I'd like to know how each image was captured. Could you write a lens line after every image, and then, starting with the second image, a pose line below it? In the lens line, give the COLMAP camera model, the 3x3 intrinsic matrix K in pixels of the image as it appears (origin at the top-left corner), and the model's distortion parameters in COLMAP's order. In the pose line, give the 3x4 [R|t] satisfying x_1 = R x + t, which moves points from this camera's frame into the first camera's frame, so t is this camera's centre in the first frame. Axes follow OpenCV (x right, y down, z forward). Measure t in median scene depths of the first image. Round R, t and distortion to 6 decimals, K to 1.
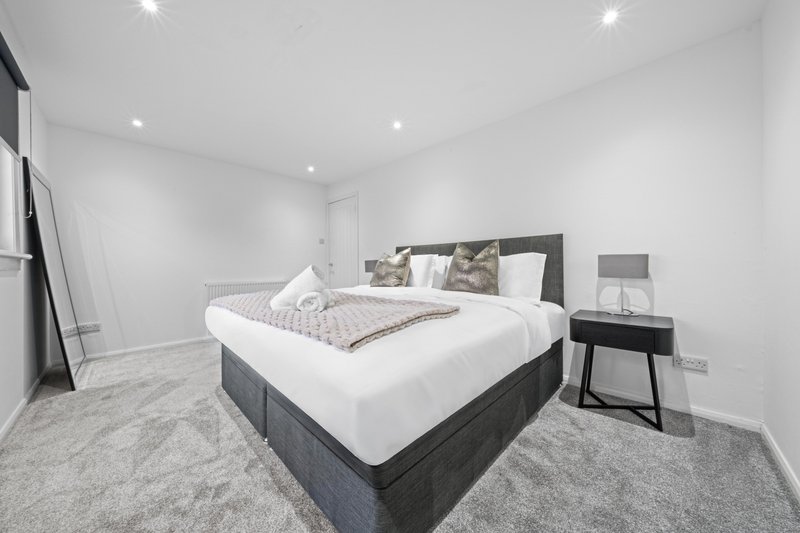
lens RADIAL K [[254.9, 0, 426.0], [0, 254.9, 262.9], [0, 0, 1]] dist [0.001305, 0.000046]
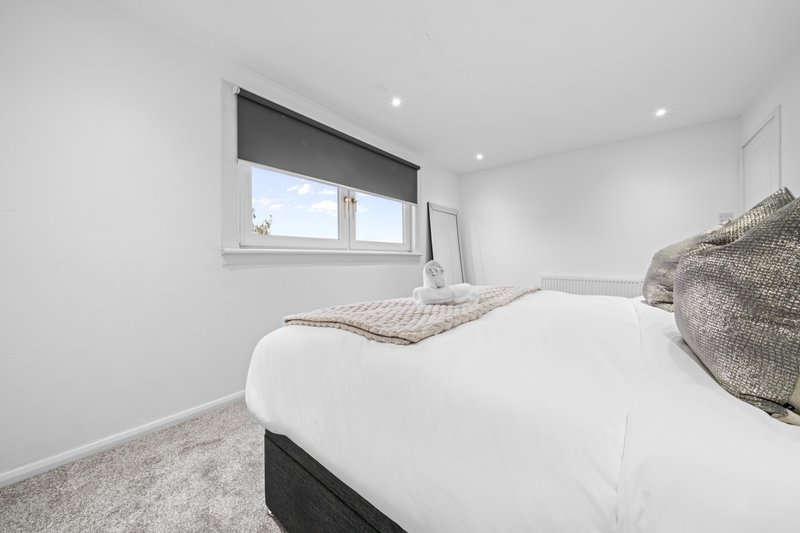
lens RADIAL K [[276.1, 0, 402.1], [0, 276.1, 263.2], [0, 0, 1]] dist [0.000279, 0.000303]
pose [[0.068247, 0.020477, -0.997458, 0.865790], [0.009026, 0.999736, 0.021141, -0.001104], [0.997628, -0.010446, 0.068044, 1.113879]]
